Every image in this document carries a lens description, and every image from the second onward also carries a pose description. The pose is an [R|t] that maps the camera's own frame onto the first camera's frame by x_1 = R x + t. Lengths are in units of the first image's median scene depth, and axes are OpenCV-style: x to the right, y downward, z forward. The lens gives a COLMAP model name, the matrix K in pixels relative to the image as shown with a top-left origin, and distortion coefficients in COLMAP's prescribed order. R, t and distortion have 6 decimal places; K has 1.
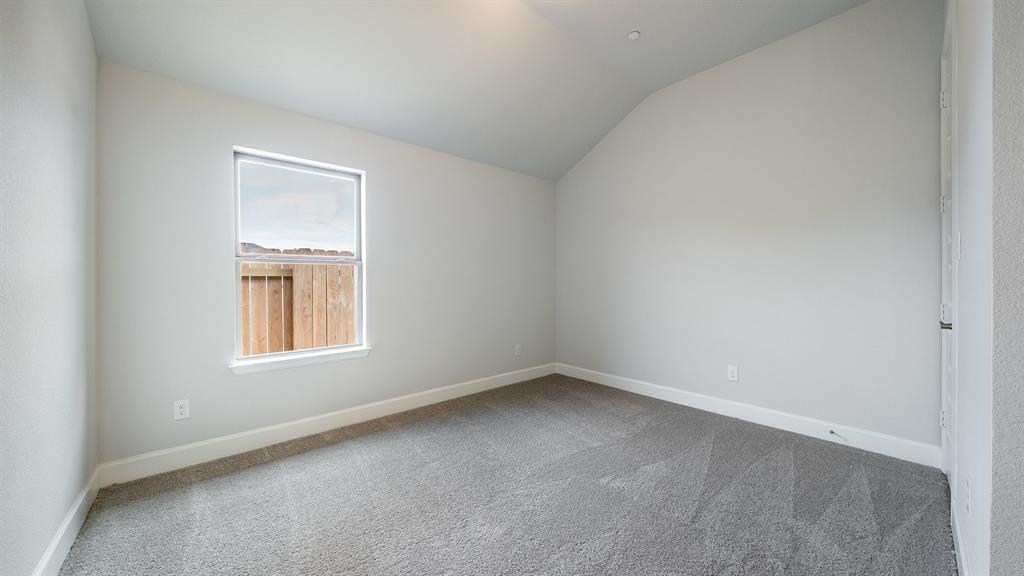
lens RADIAL K [[357.4, 0, 512.4], [0, 357.4, 292.7], [0, 0, 1]] dist [0.000380, -0.000006]
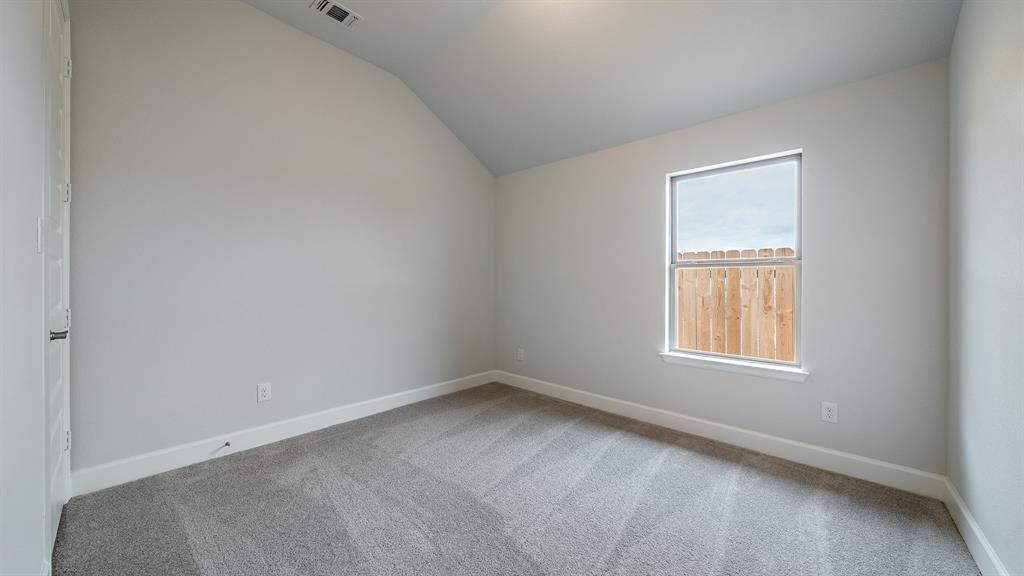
lens RADIAL K [[367.4, 0, 511.0], [0, 367.4, 280.4], [0, 0, 1]] dist [-0.000153, -0.000027]
pose [[0.102041, -0.000064, -0.994780, 1.114890], [-0.040897, 0.999154, -0.004259, -0.044848], [0.993939, 0.041118, 0.101952, 0.928911]]
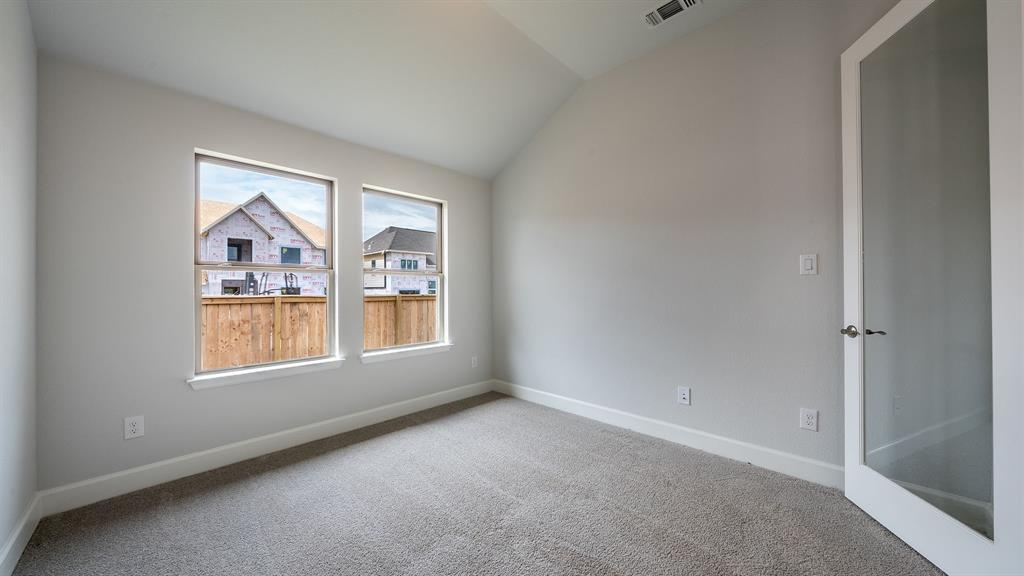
lens RADIAL K [[357.9, 0, 512.0], [0, 357.9, 288.0], [0, 0, 1]] dist [0.000365, 0.000064]
pose [[0.996721, 0.002577, 0.080869, -0.030084], [0.000549, 0.999254, -0.038619, 0.000998], [-0.080908, 0.038537, 0.995976, -0.025663]]
